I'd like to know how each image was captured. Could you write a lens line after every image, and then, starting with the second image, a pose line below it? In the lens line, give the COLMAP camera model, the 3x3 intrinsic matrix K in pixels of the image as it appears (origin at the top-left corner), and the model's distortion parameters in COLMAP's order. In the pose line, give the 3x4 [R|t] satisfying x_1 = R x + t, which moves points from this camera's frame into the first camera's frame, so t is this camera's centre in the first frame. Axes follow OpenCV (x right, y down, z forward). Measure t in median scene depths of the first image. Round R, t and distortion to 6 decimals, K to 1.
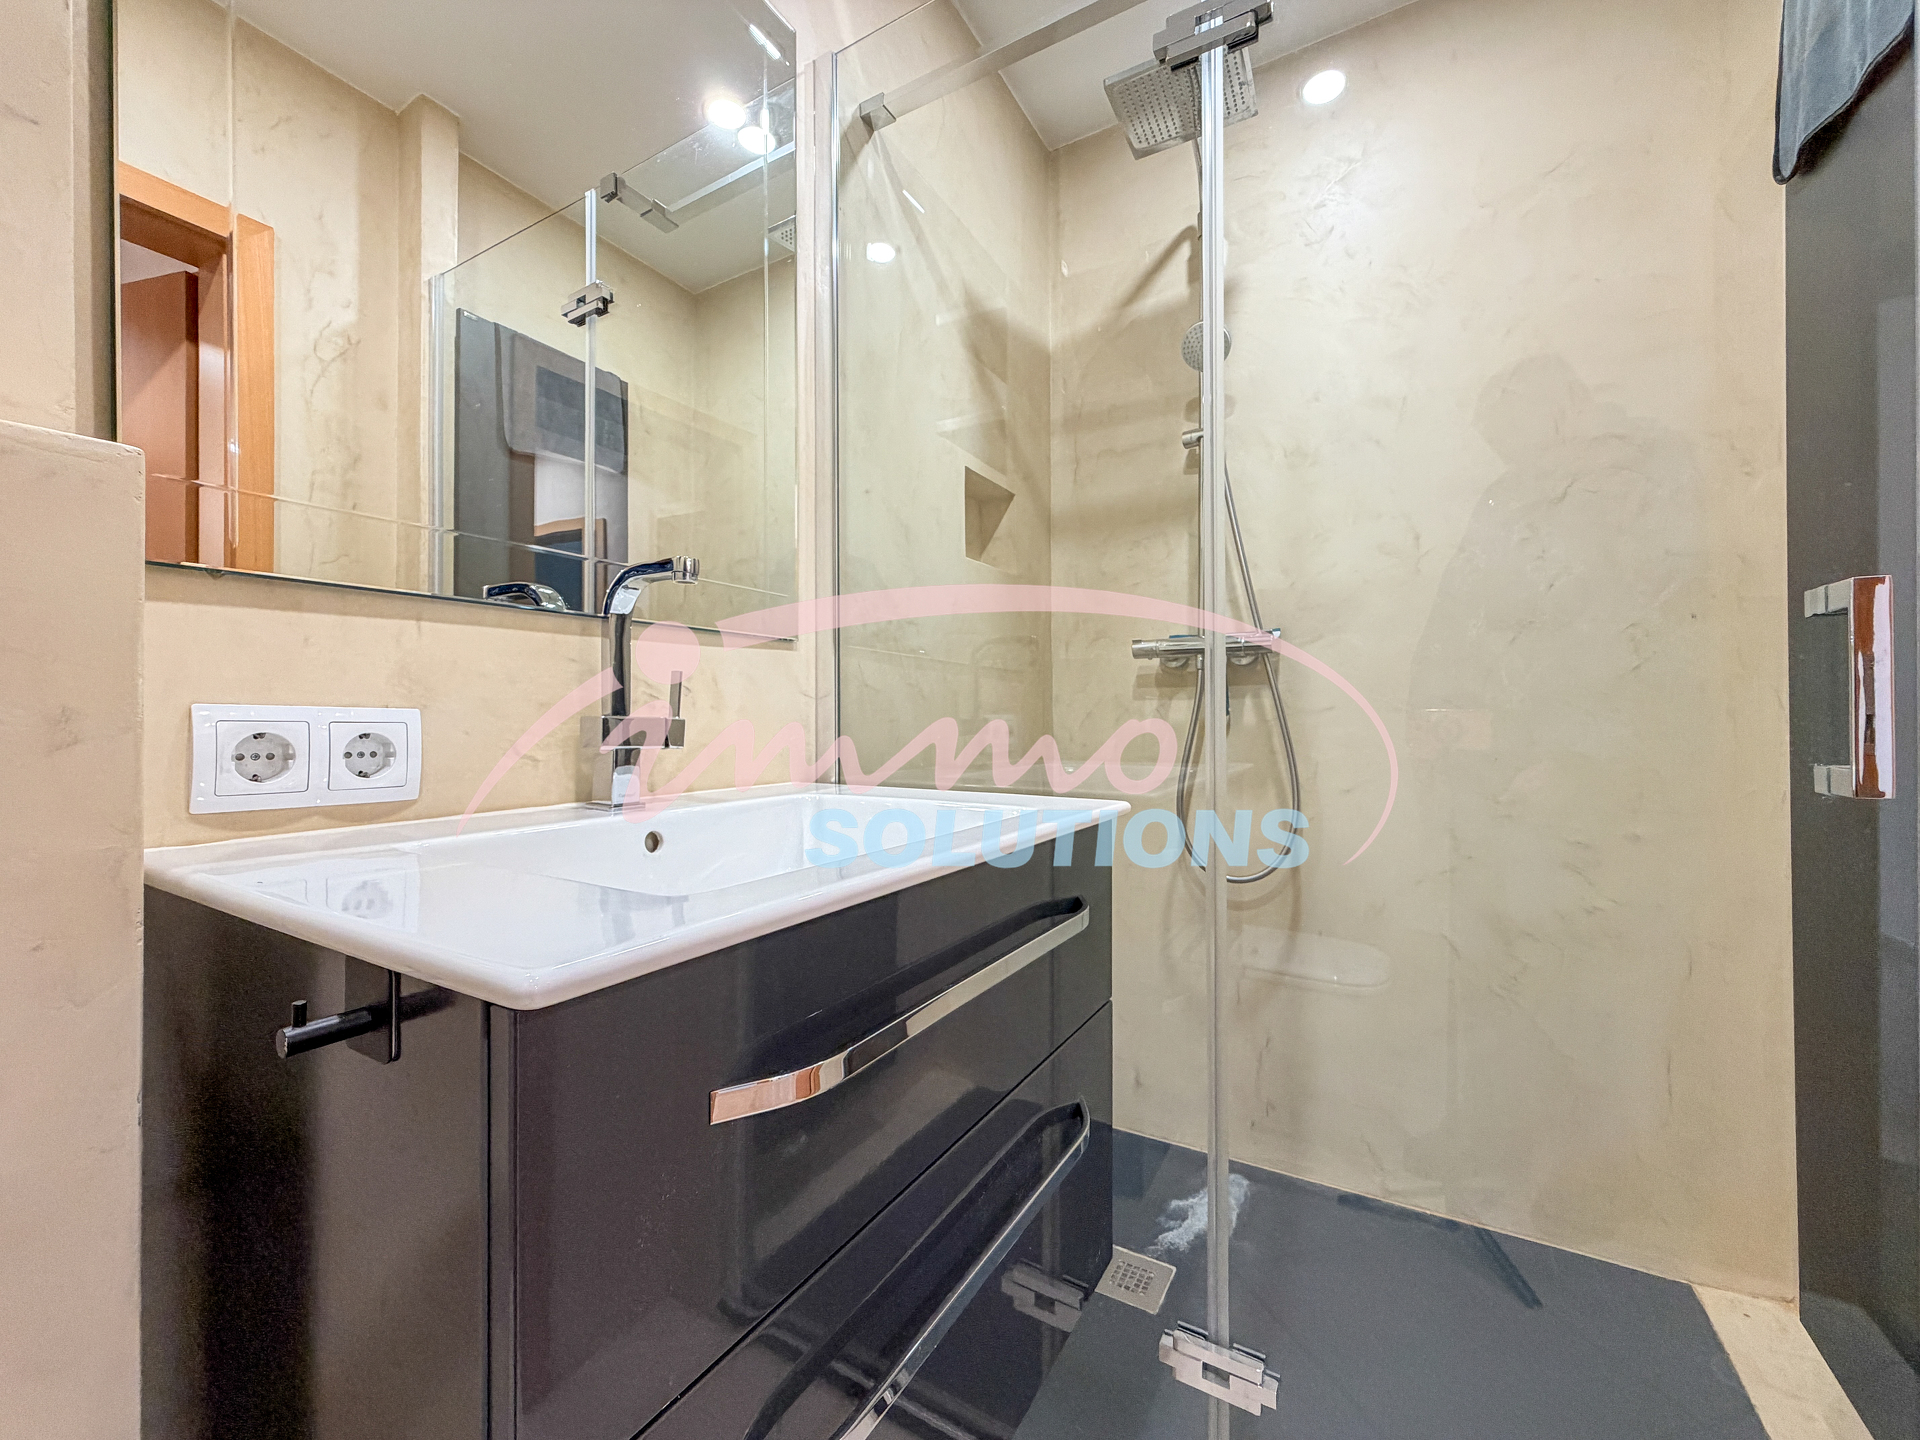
lens RADIAL K [[766.0, 0, 953.5], [0, 766.0, 720.0], [0, 0, 1]] dist [-0.000301, 0.000517]
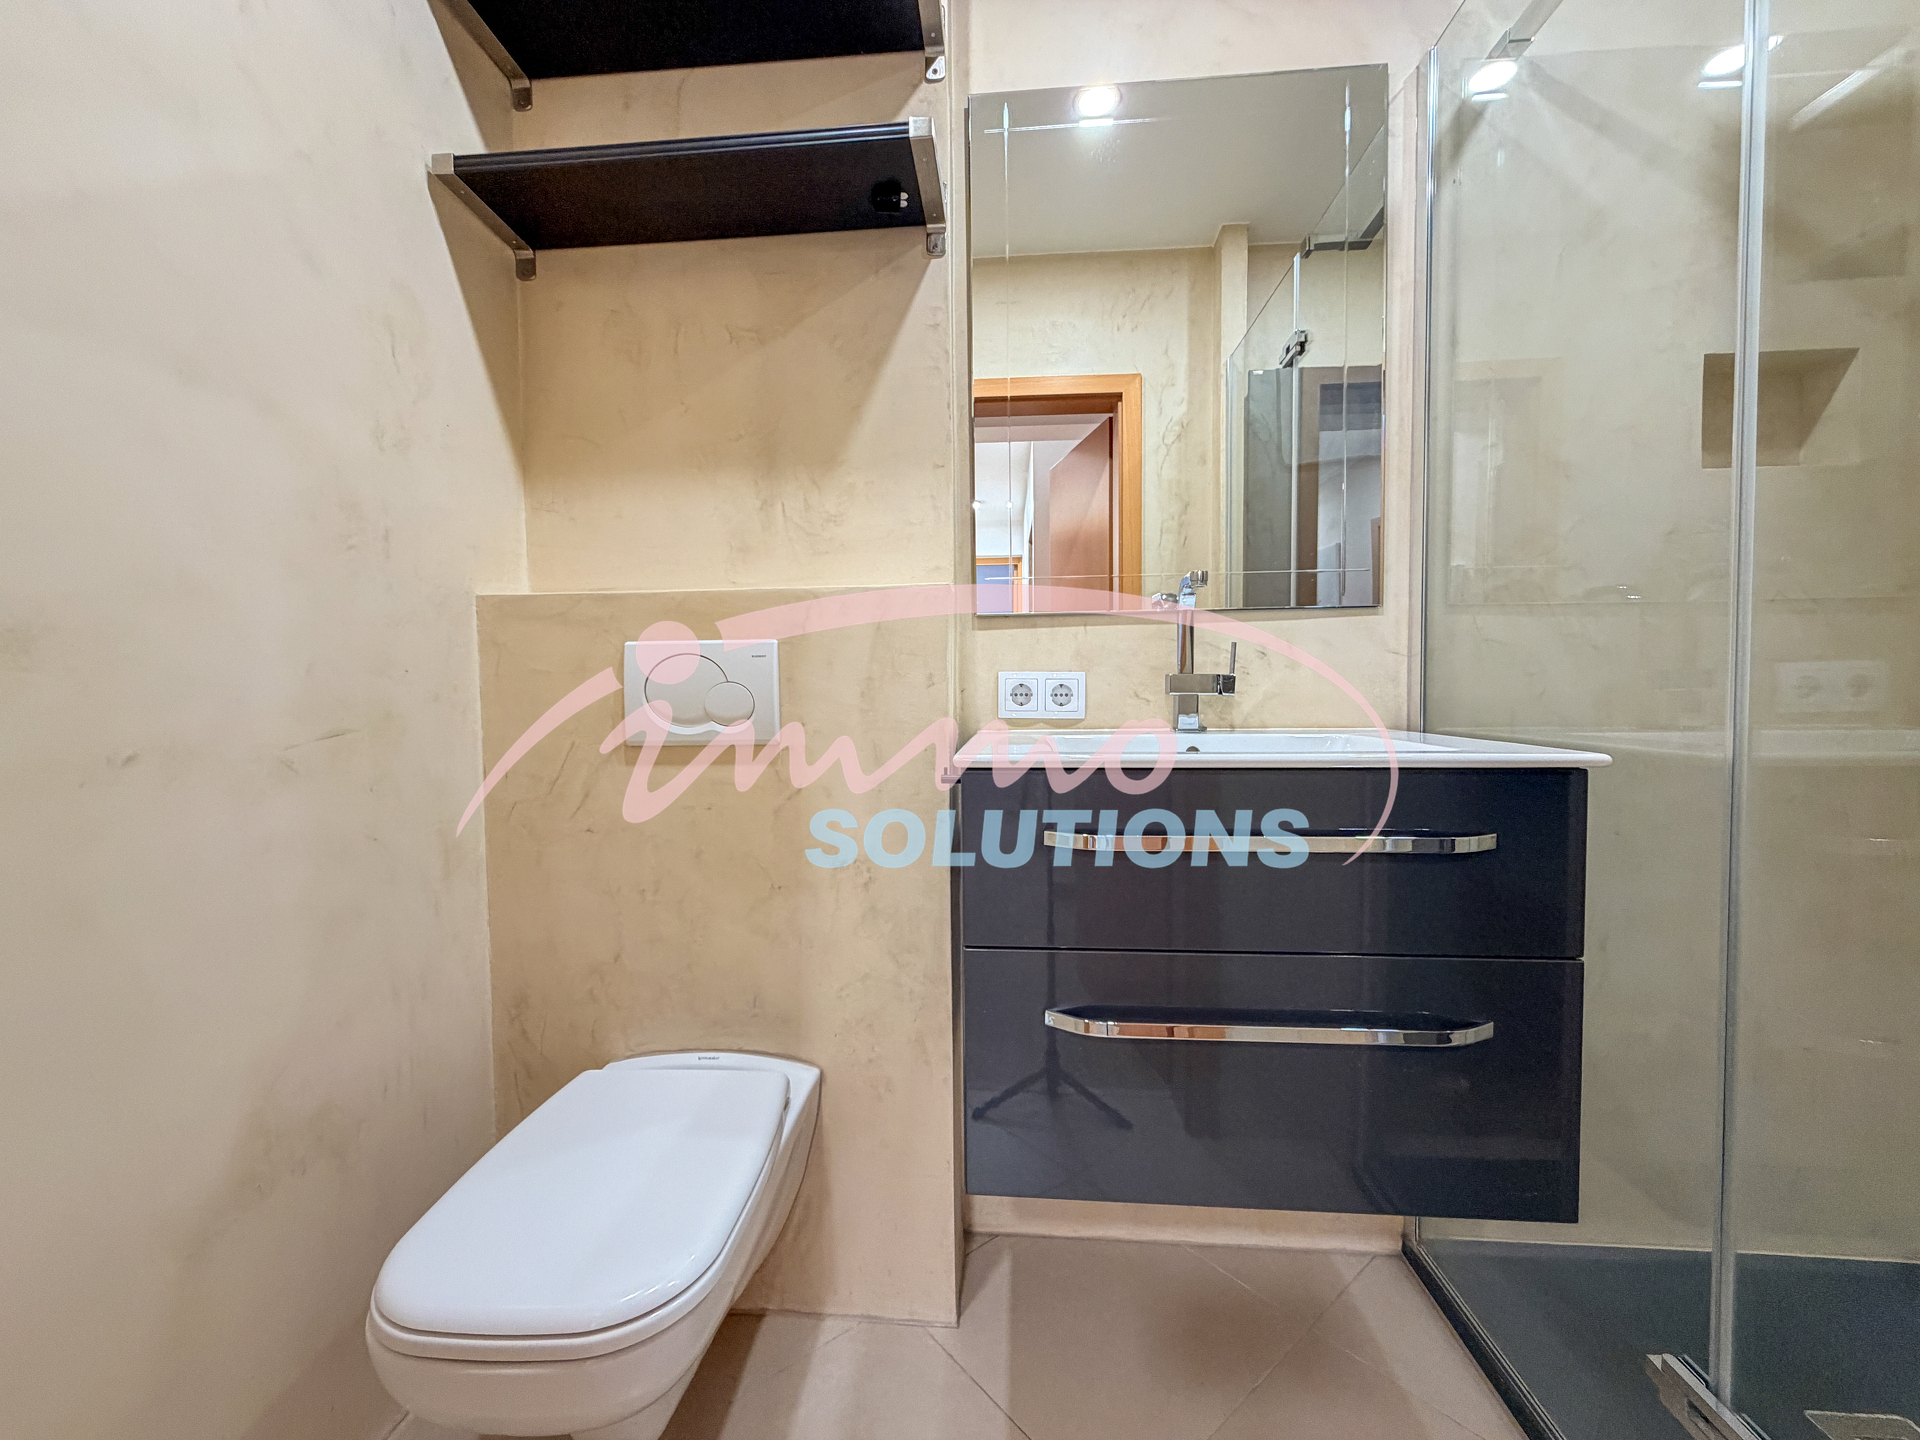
lens RADIAL K [[766.0, 0, 953.5], [0, 766.0, 720.0], [0, 0, 1]] dist [-0.000301, 0.000517]
pose [[0.443622, 0.031471, -0.895661, 0.715216], [0.006695, 0.999239, 0.038426, 0.024115], [0.896189, -0.023043, 0.443073, -0.125161]]
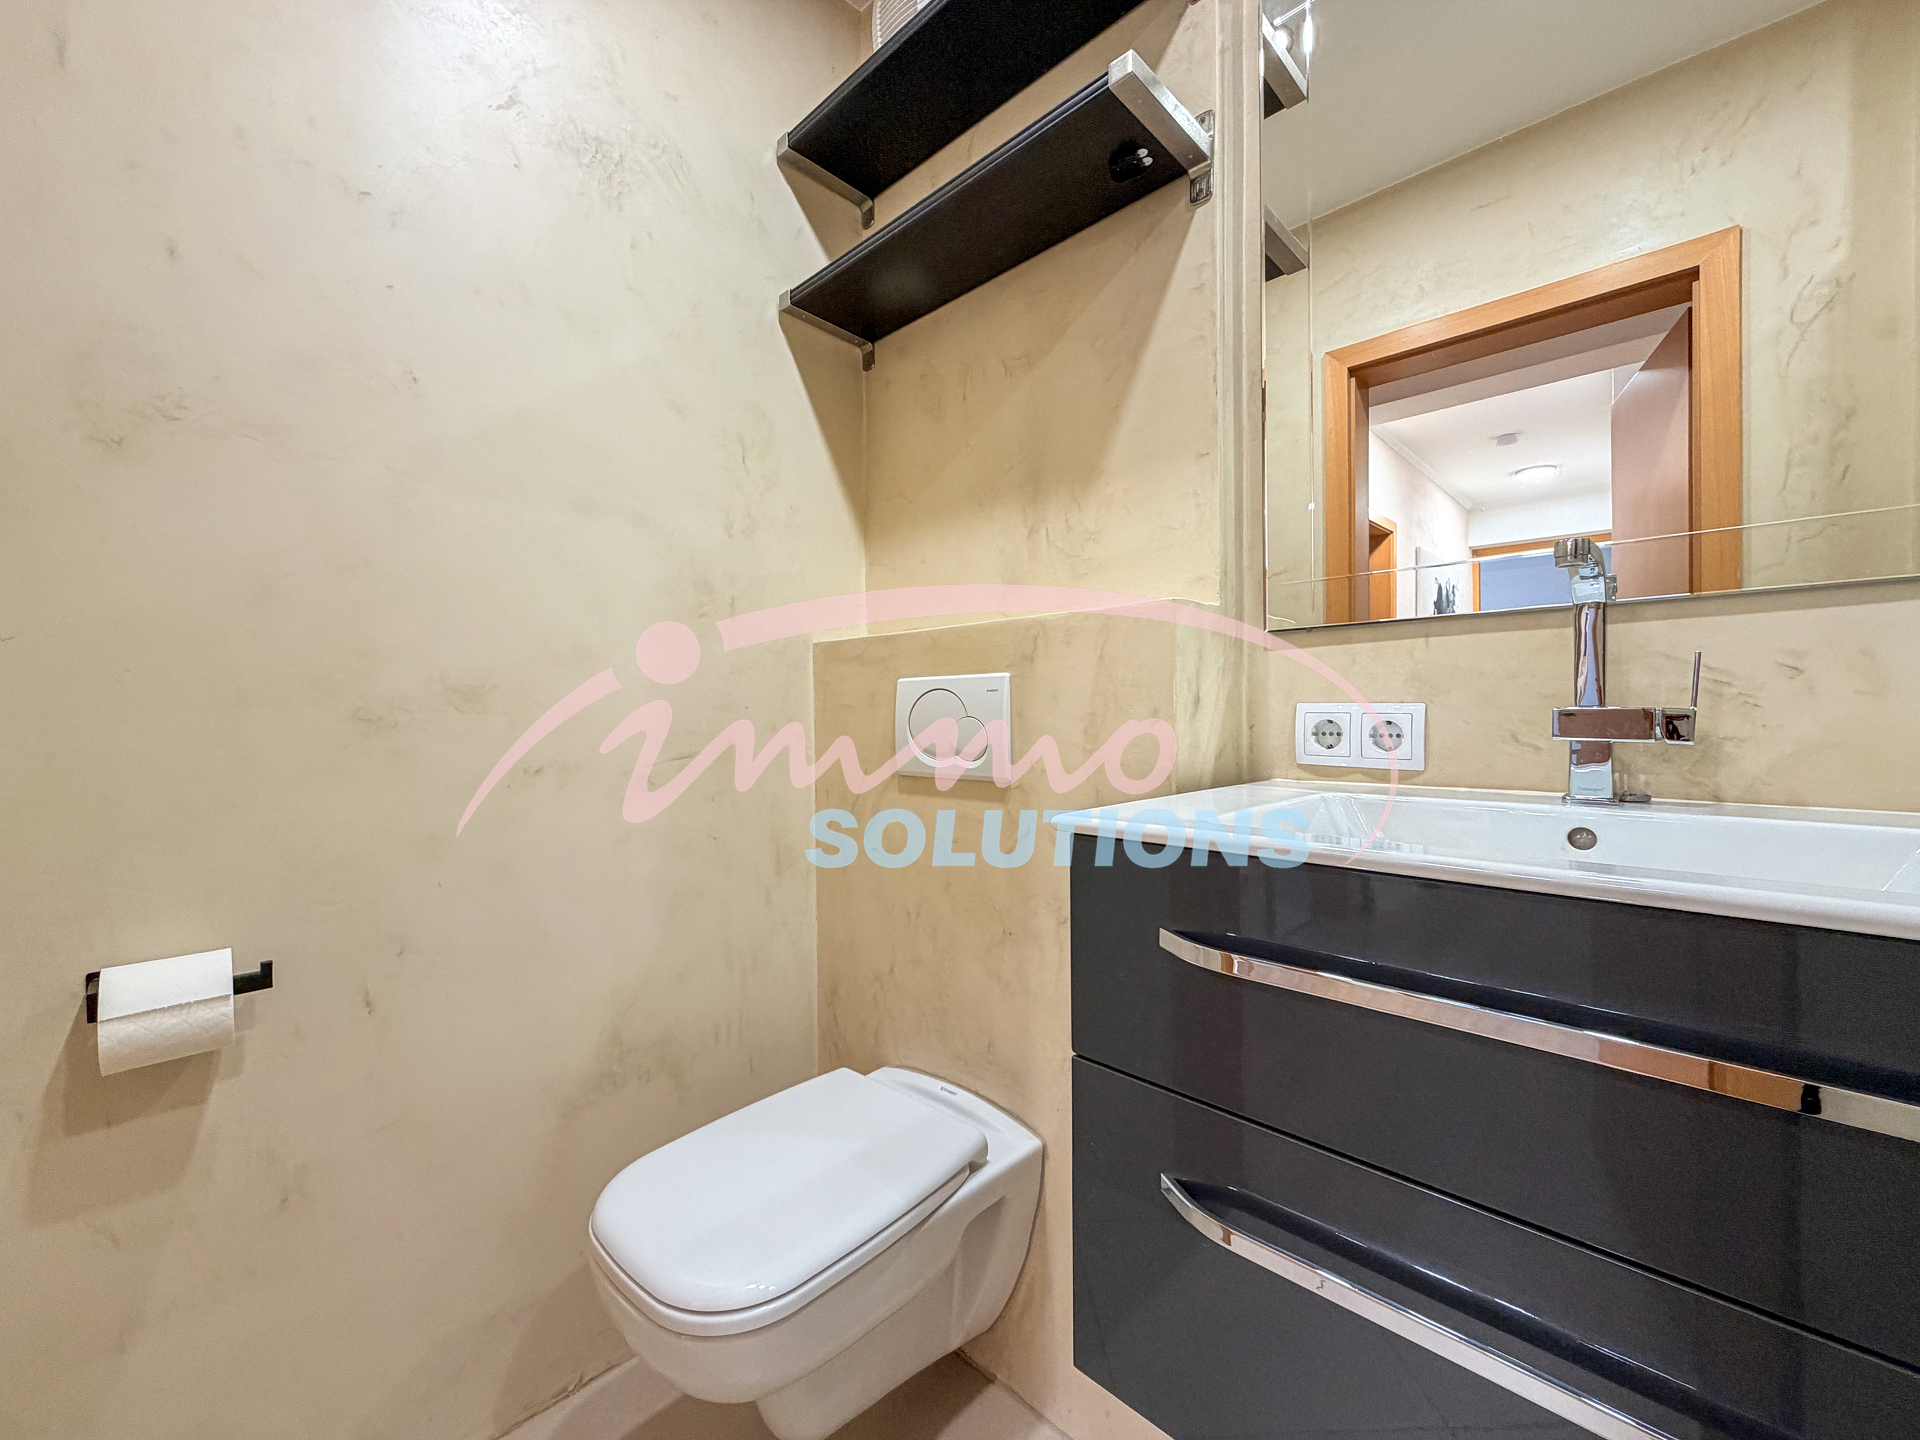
lens RADIAL K [[770.8, 0, 960.6], [0, 770.8, 721.4], [0, 0, 1]] dist [-0.000622, -0.000283]
pose [[-0.230949, 0.010800, -0.972906, 0.645731], [0.003339, 0.999941, 0.010307, 0.000311], [0.972960, -0.000868, -0.230972, 0.419776]]
